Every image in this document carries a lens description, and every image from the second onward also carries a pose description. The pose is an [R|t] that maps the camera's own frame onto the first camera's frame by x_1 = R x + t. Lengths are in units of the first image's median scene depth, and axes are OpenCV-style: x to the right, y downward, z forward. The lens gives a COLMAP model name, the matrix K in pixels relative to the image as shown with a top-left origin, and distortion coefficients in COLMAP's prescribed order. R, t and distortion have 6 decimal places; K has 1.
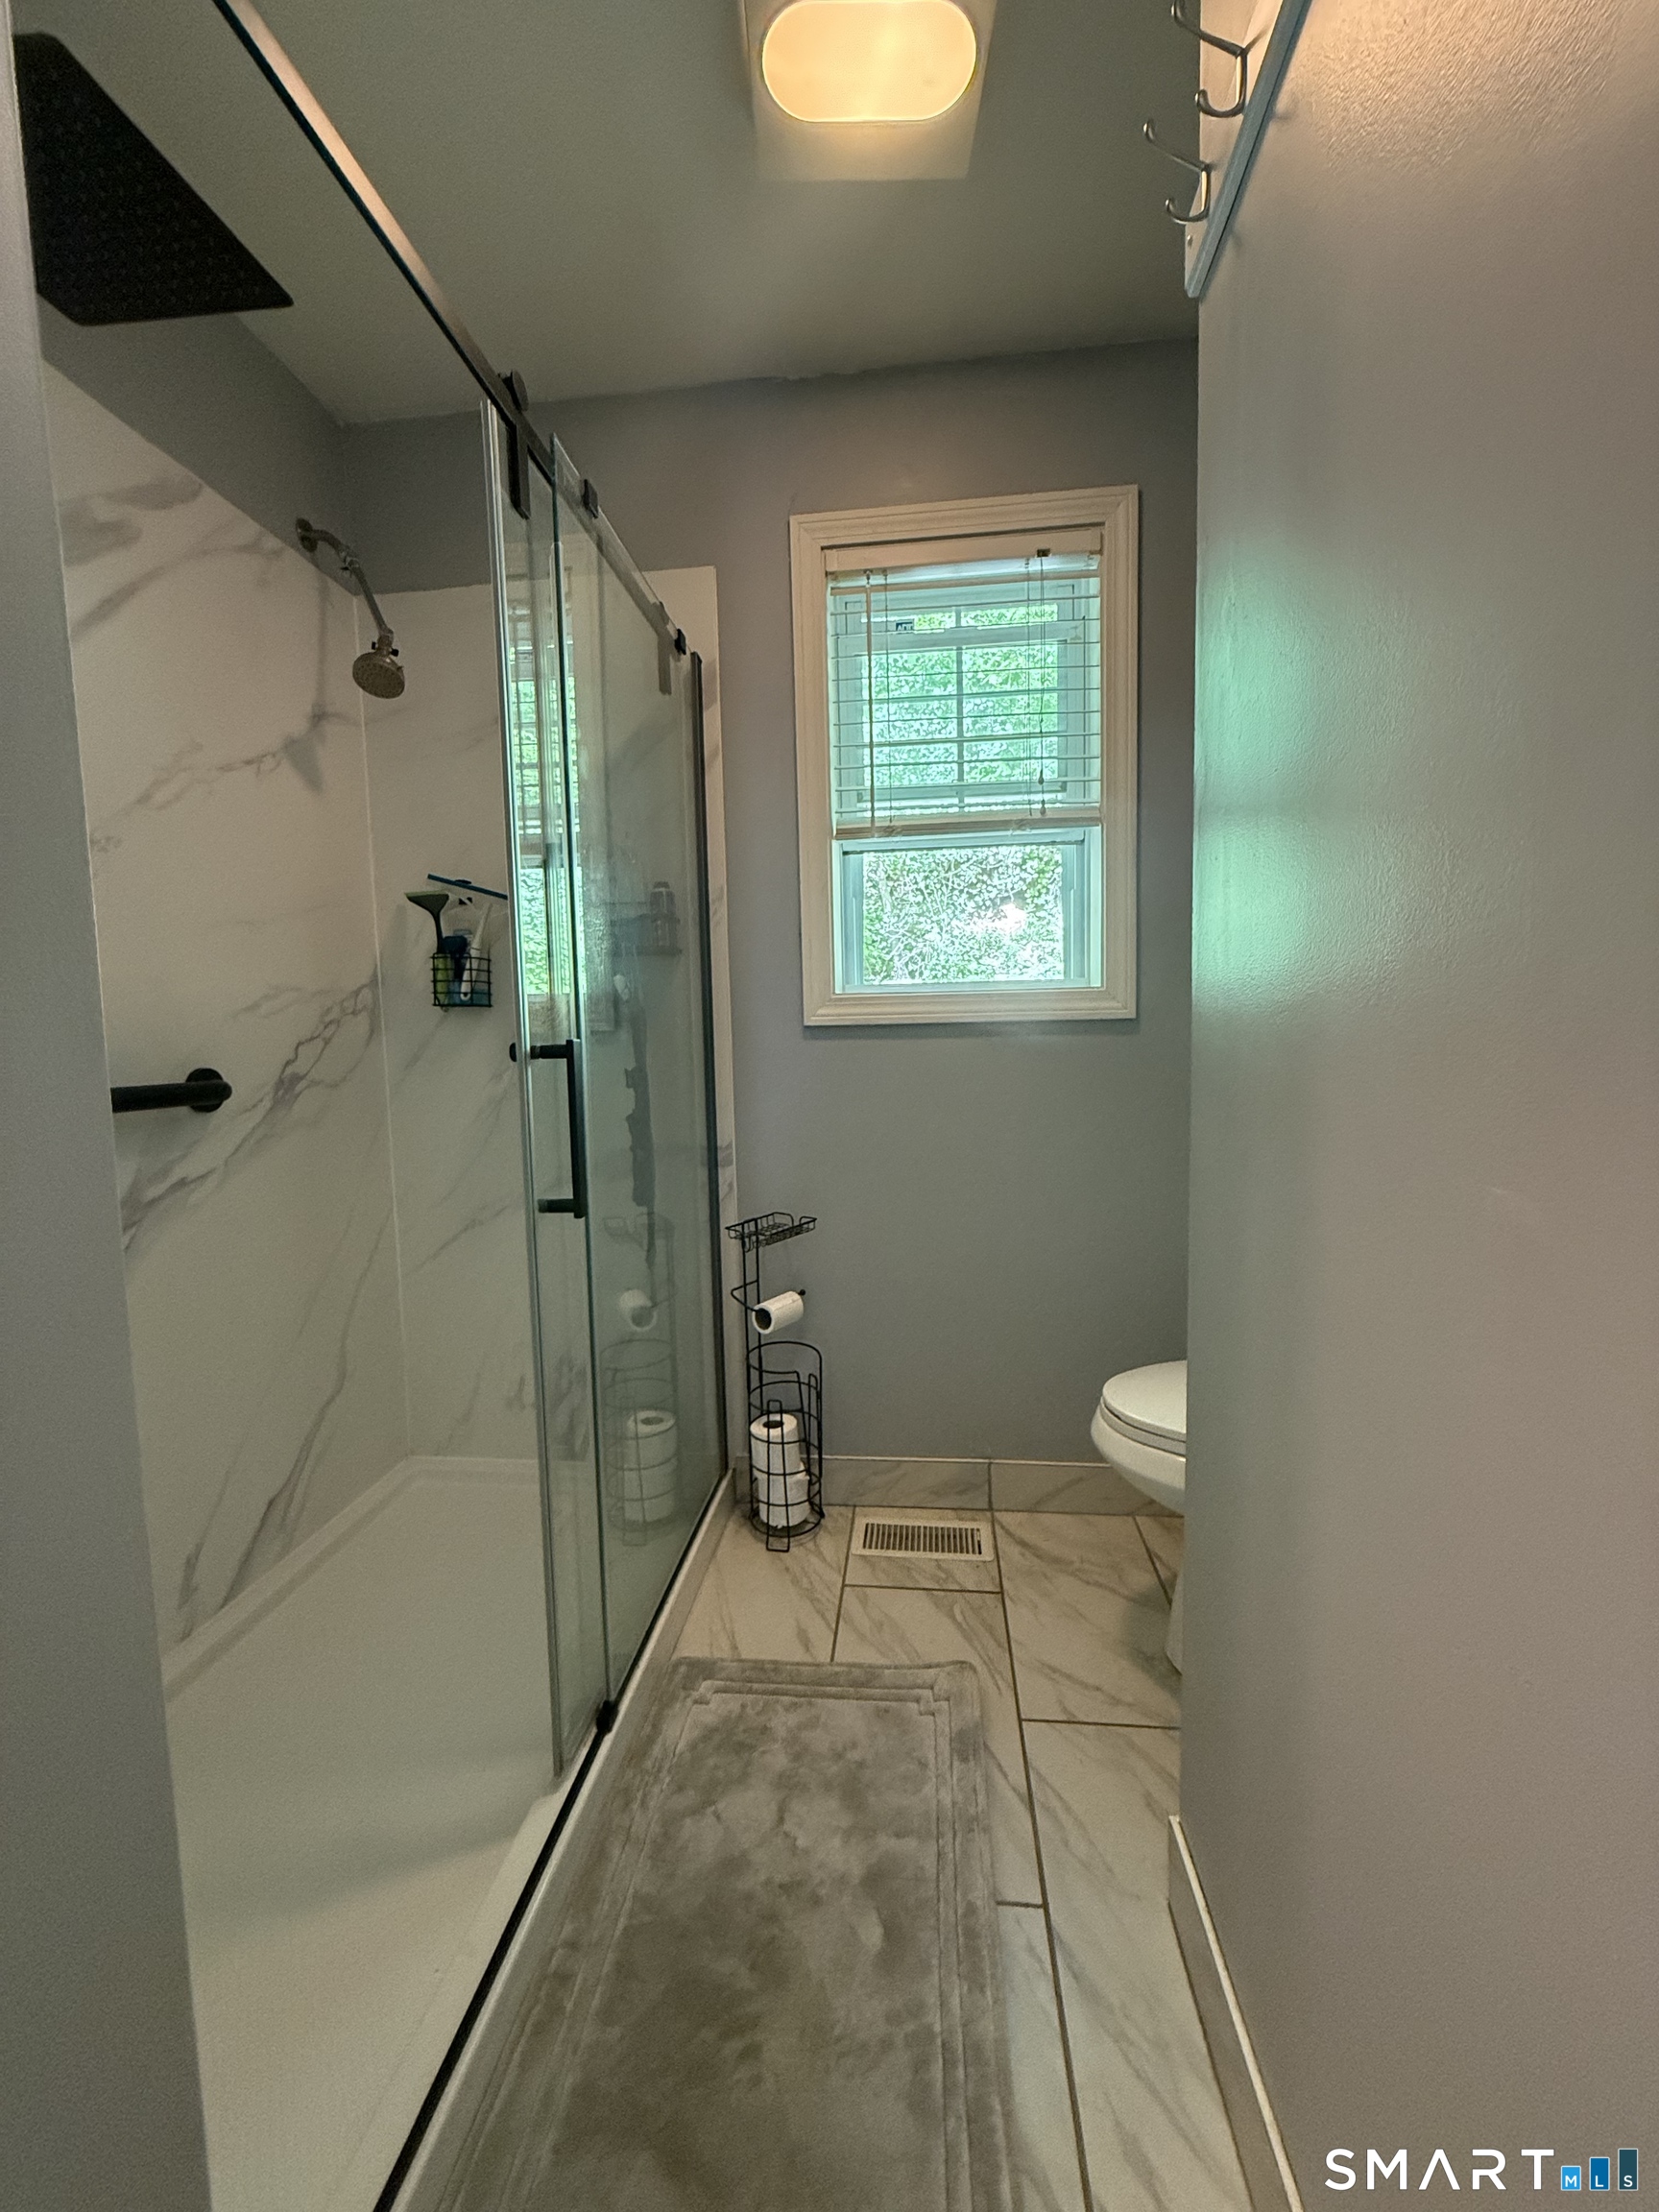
lens RADIAL K [[880.7, 0, 831.0], [0, 880.7, 1104.3], [0, 0, 1]] dist [-0.000444, -0.000305]
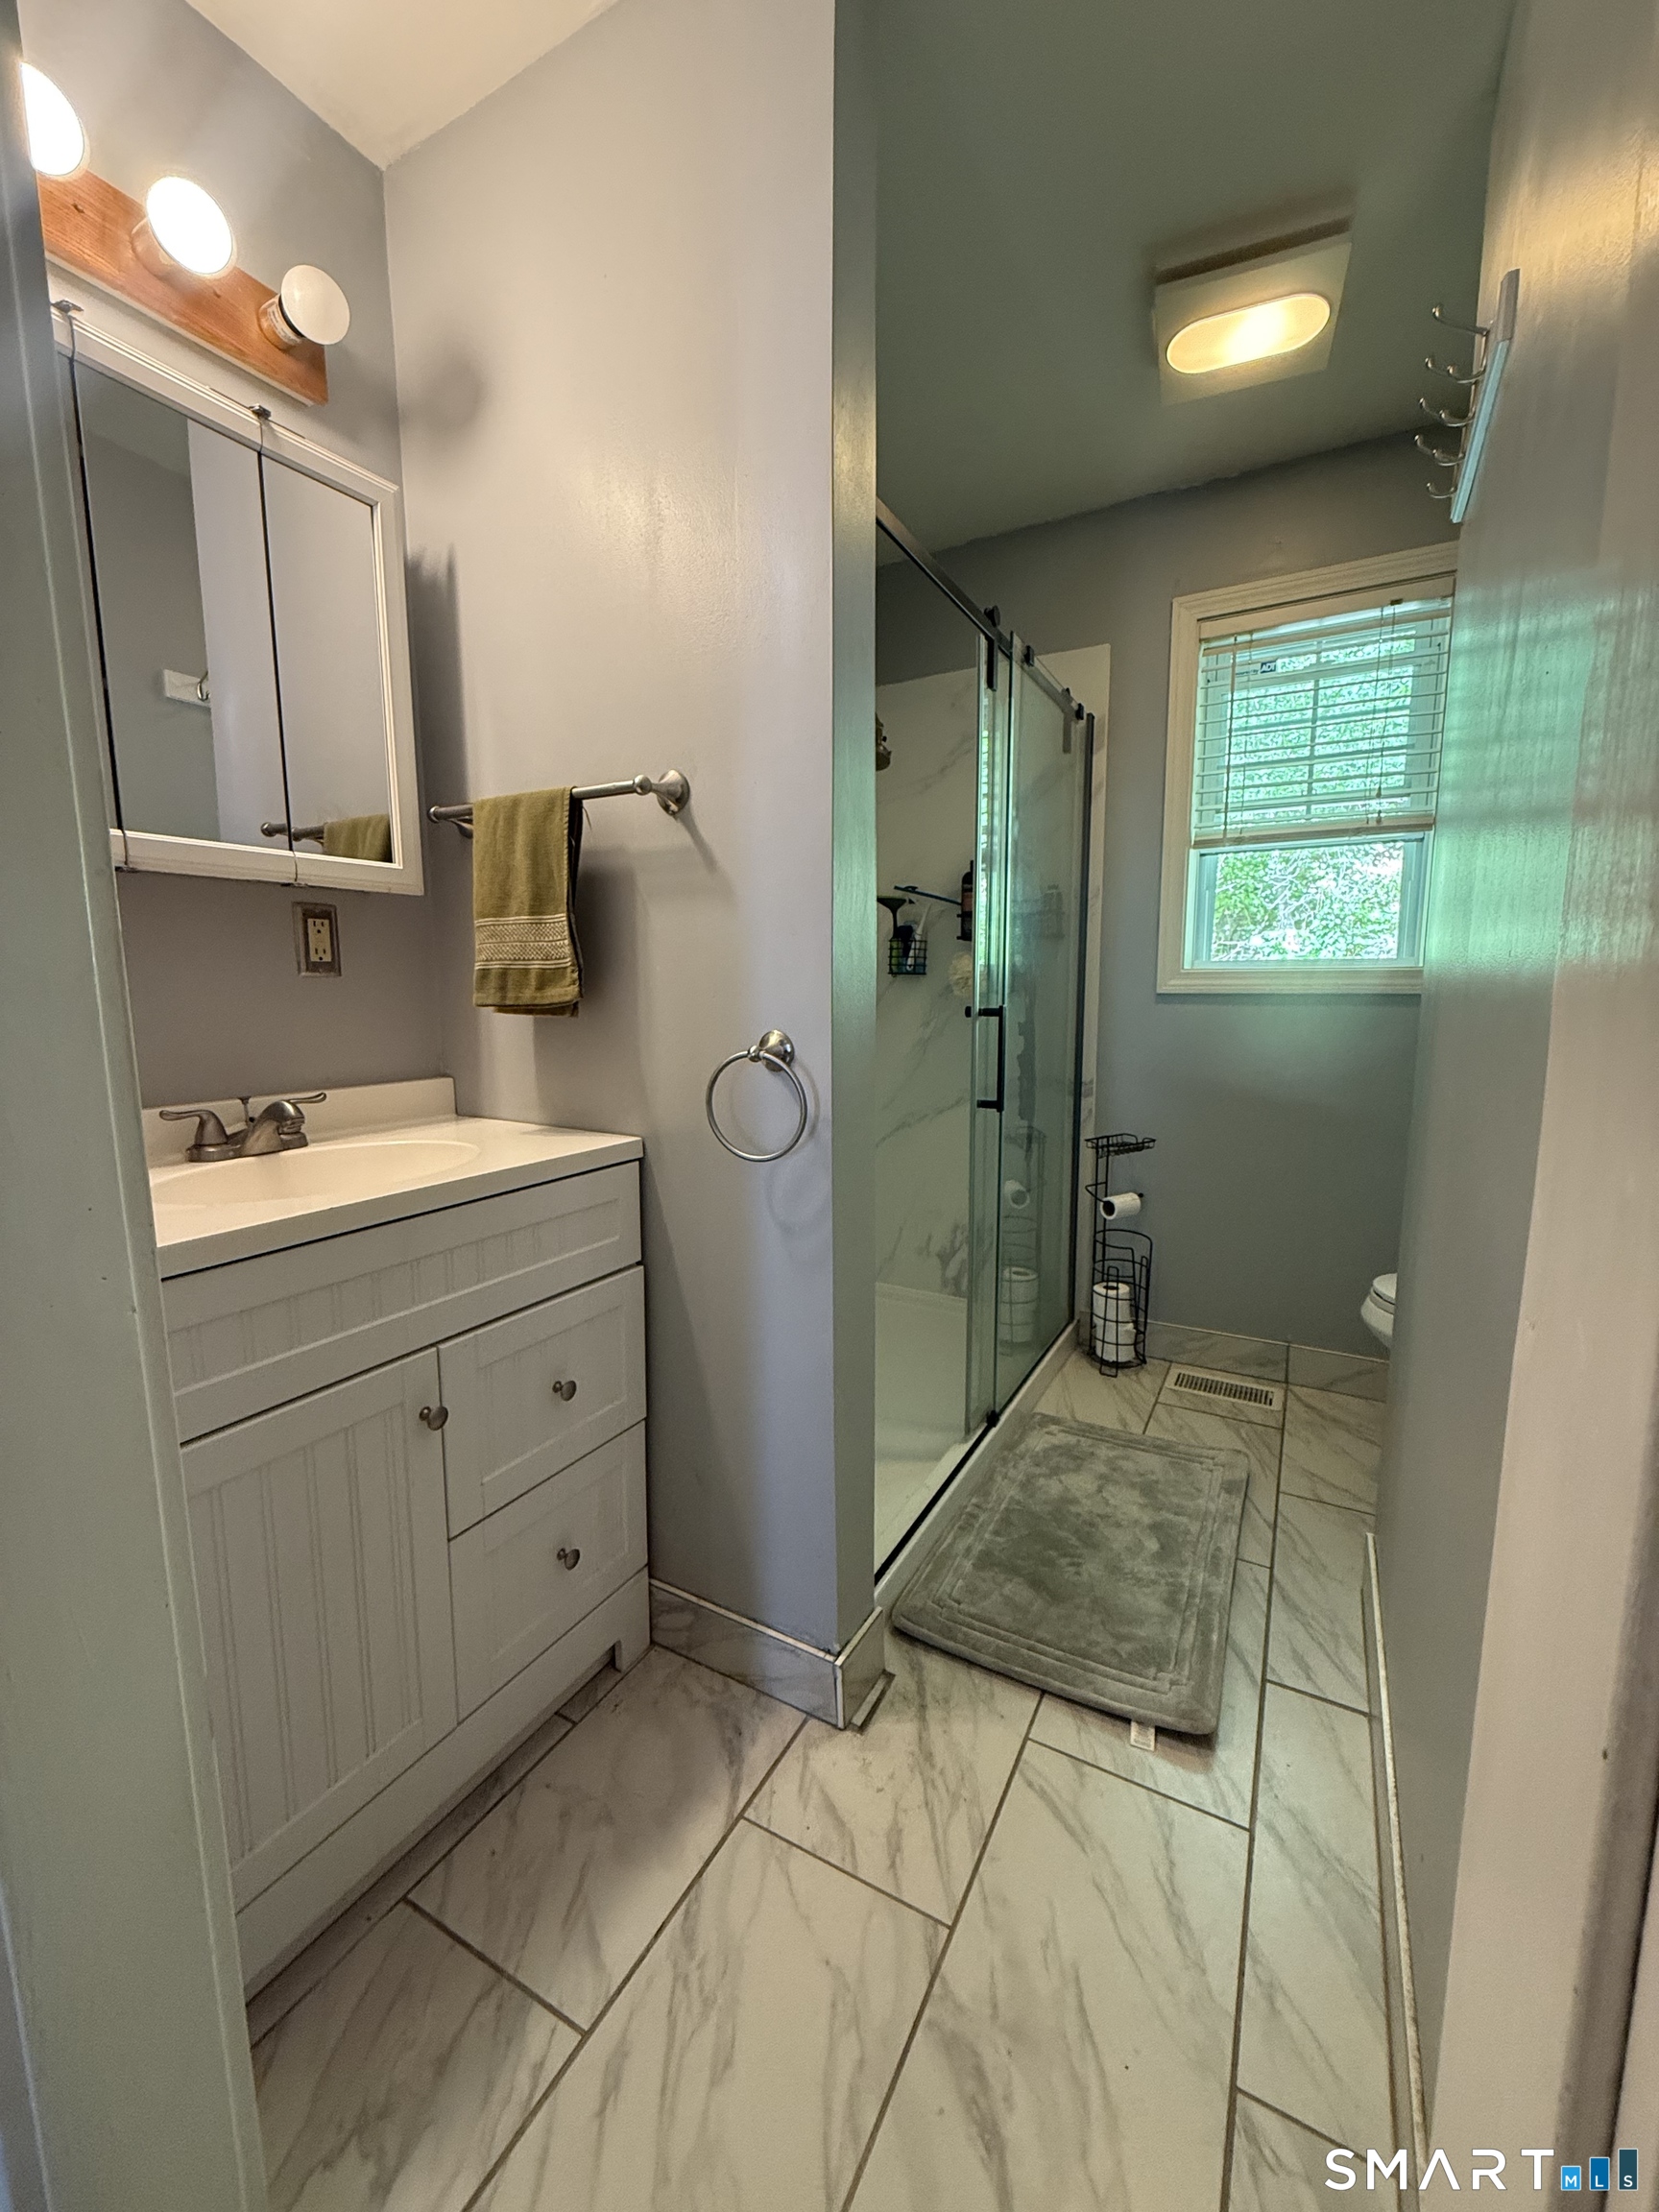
lens RADIAL K [[880.7, 0, 828.6], [0, 880.7, 1103.2], [0, 0, 1]] dist [-0.000444, -0.000305]
pose [[0.921117, 0.069913, -0.382956, 0.034910], [-0.047588, 0.996585, 0.067475, 0.009290], [0.386366, -0.043929, 0.921299, -0.423333]]
